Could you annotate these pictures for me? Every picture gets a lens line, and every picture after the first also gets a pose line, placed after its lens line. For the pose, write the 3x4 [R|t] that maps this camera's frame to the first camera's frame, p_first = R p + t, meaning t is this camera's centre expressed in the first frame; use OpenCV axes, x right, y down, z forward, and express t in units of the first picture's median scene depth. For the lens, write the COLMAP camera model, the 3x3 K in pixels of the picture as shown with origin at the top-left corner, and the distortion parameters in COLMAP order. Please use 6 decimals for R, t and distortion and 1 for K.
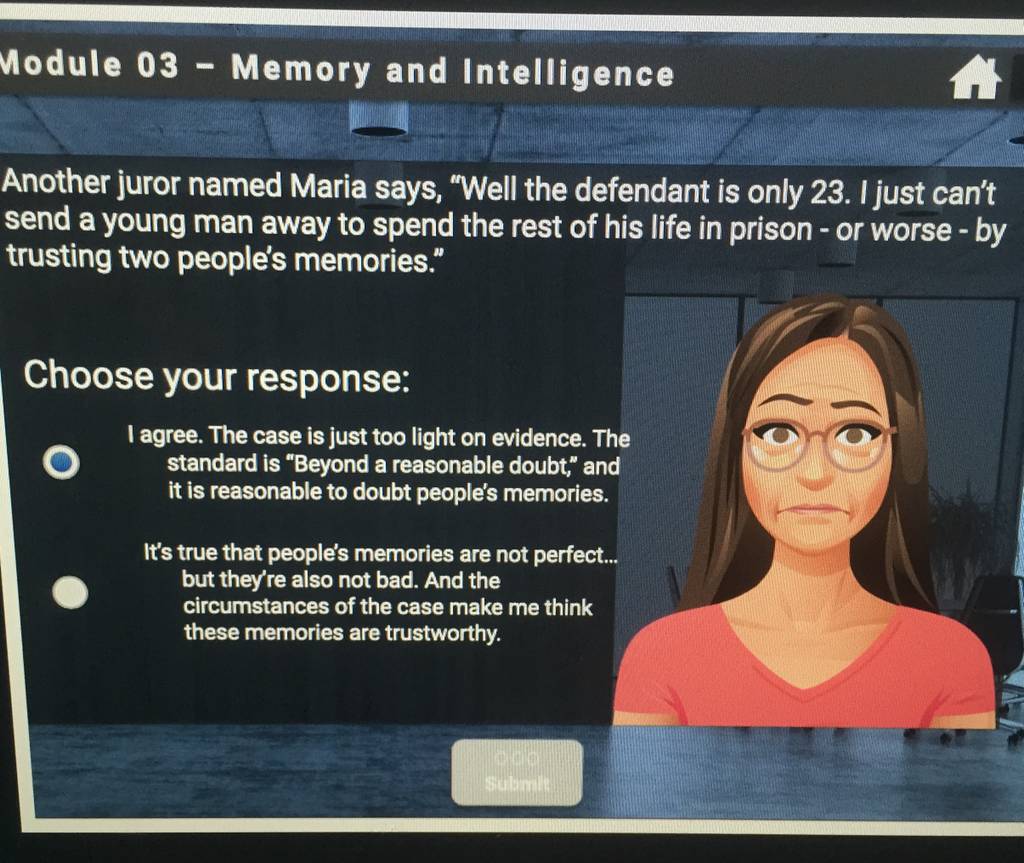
lens RADIAL K [[943.8, 0, 491.3], [0, 943.8, 431.2], [0, 0, 1]] dist [0.027501, 0.000000]
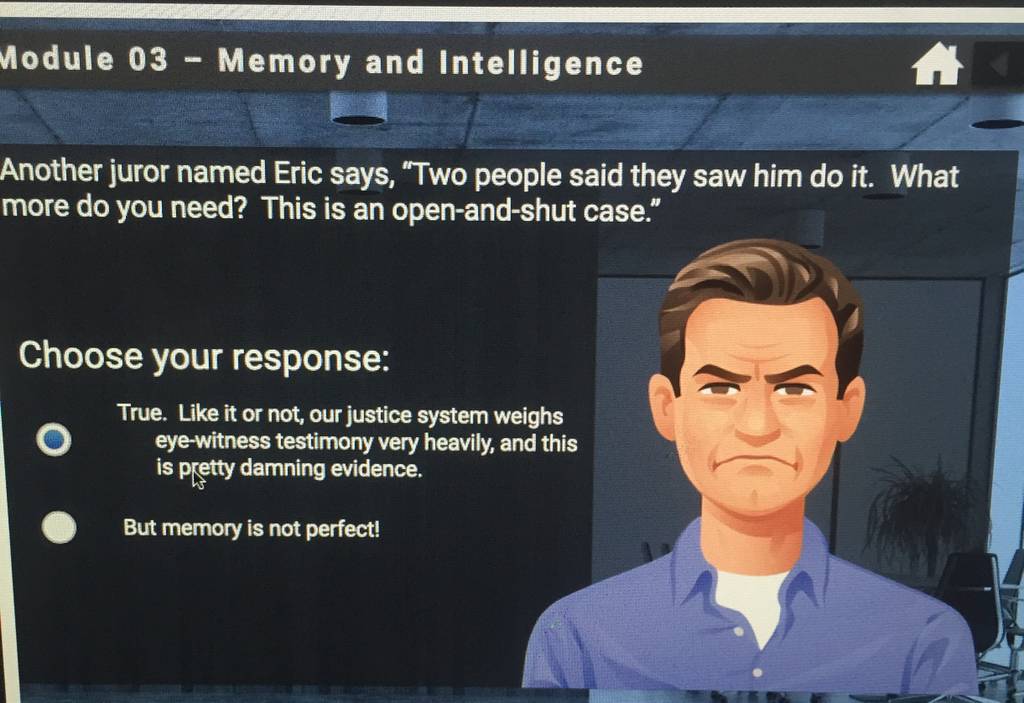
lens RADIAL K [[921.3, 0, 590.2], [0, 921.3, 383.2], [0, 0, 1]] dist [0.031947, -0.010165]
pose [[0.999607, -0.000915, -0.028017, 0.162450], [0.000080, 0.999556, -0.029795, 0.001574], [0.028032, 0.029781, 0.999163, 0.002401]]
